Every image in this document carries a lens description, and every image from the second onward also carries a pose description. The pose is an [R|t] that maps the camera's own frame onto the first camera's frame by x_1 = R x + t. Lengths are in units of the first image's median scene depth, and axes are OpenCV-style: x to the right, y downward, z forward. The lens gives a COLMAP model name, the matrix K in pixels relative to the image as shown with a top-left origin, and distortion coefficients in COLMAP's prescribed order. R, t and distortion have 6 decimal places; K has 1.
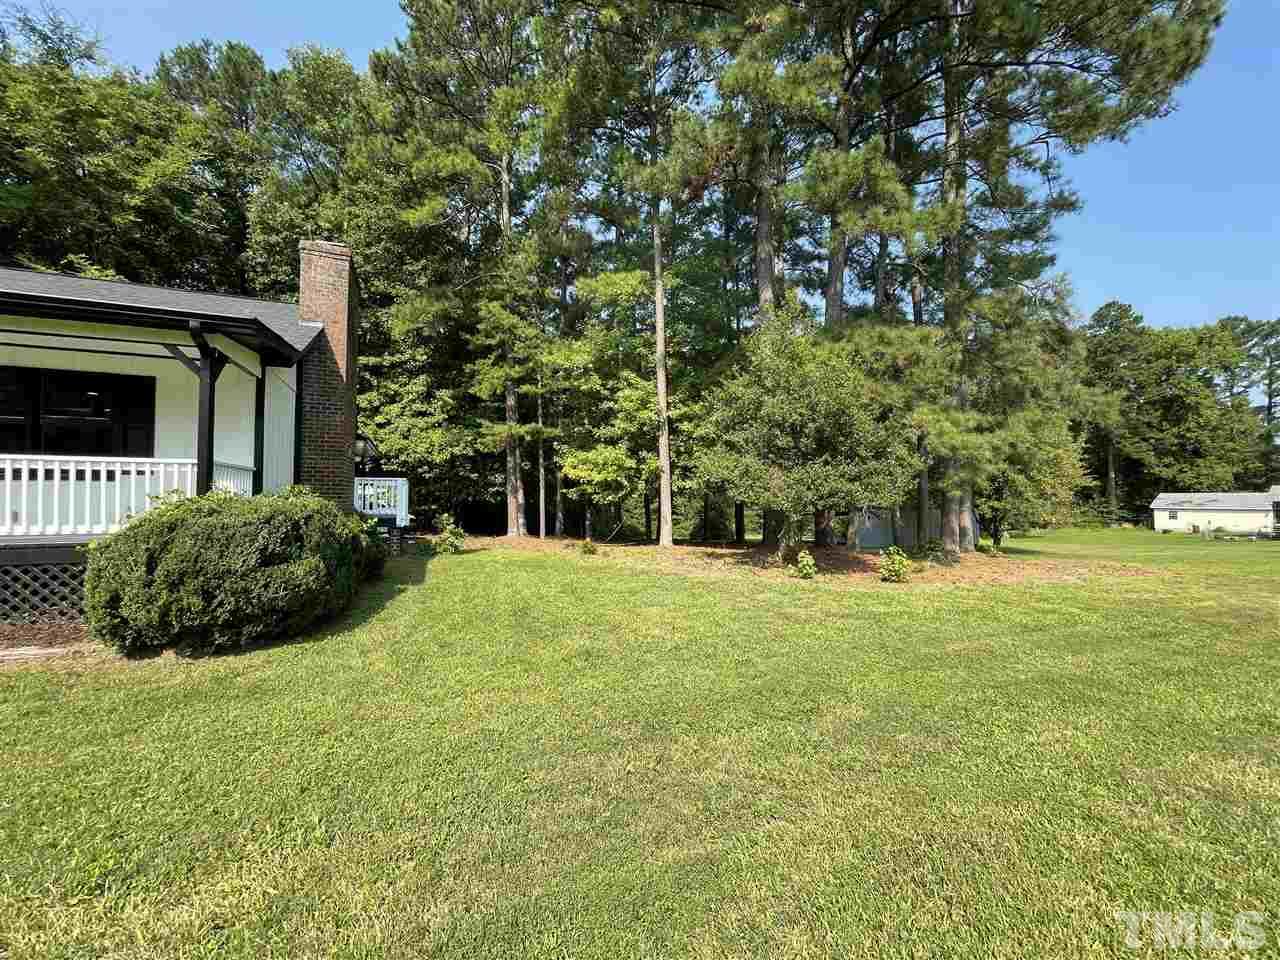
lens RADIAL K [[518.8, 0, 629.5], [0, 518.8, 484.6], [0, 0, 1]] dist [0.001761, 0.000134]
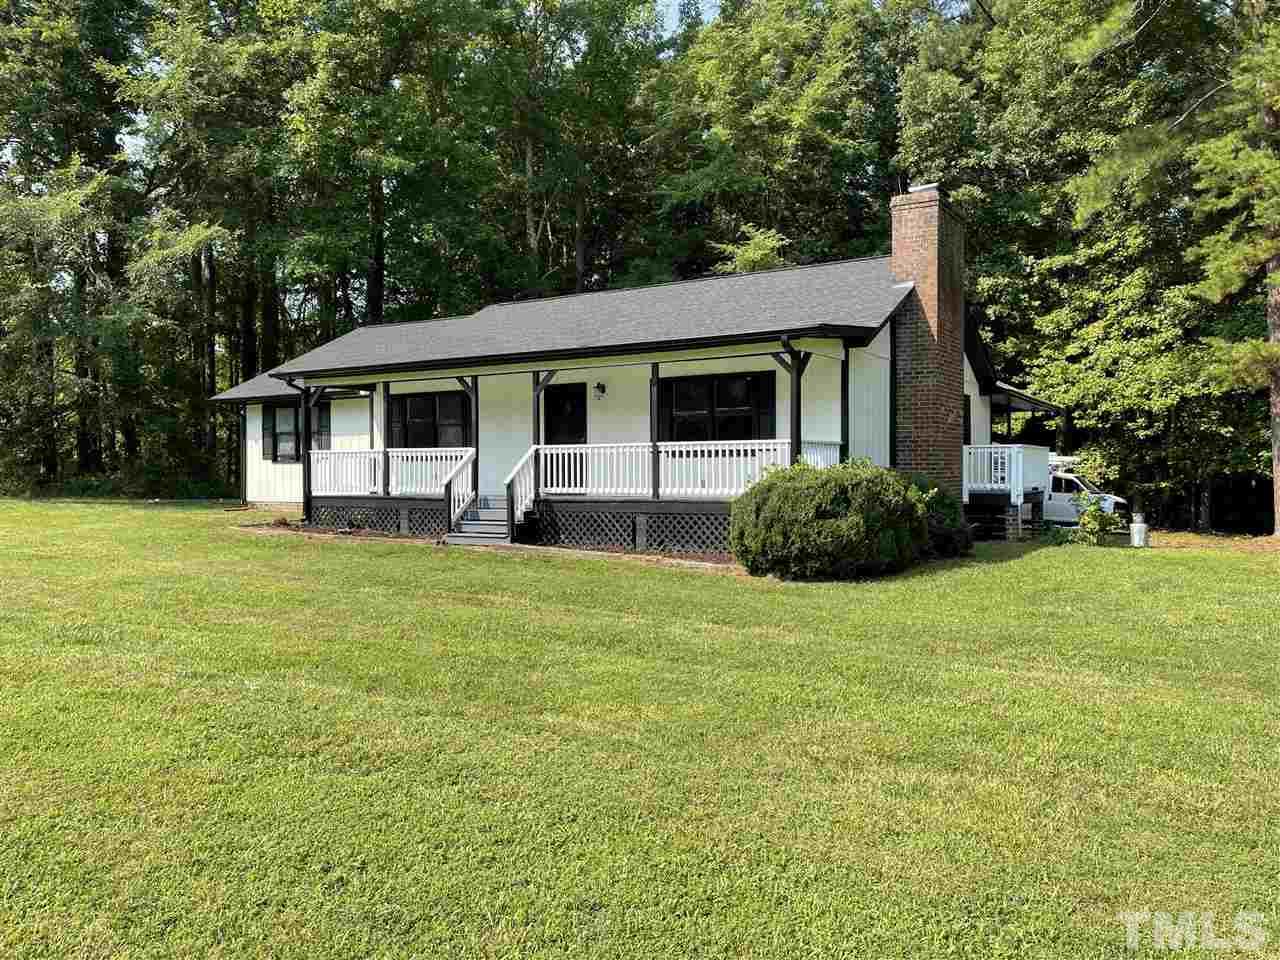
lens RADIAL K [[965.4, 0, 648.2], [0, 965.4, 468.9], [0, 0, 1]] dist [0.074614, -0.094619]
pose [[0.586412, -0.009077, -0.809962, 0.261298], [0.027428, 0.999586, 0.008655, -0.001571], [0.809548, -0.027291, 0.586418, -0.201587]]
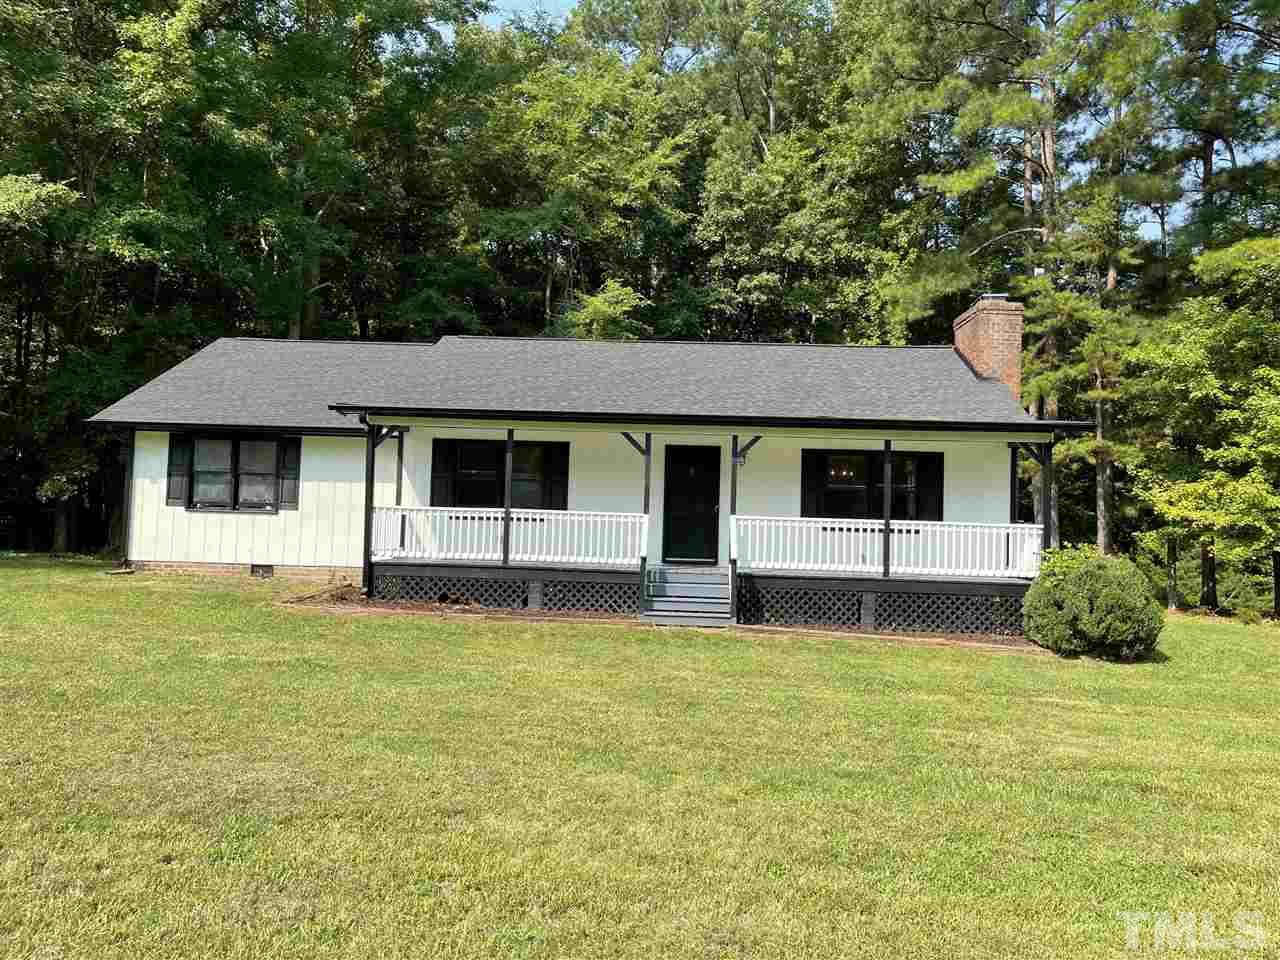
lens RADIAL K [[965.4, 0, 643.6], [0, 965.4, 482.5], [0, 0, 1]] dist [0.074614, -0.094619]
pose [[0.907735, 0.009239, -0.419443, -0.201073], [-0.016831, 0.999755, -0.014403, -0.030693], [0.419207, 0.020134, 0.907667, -0.515102]]
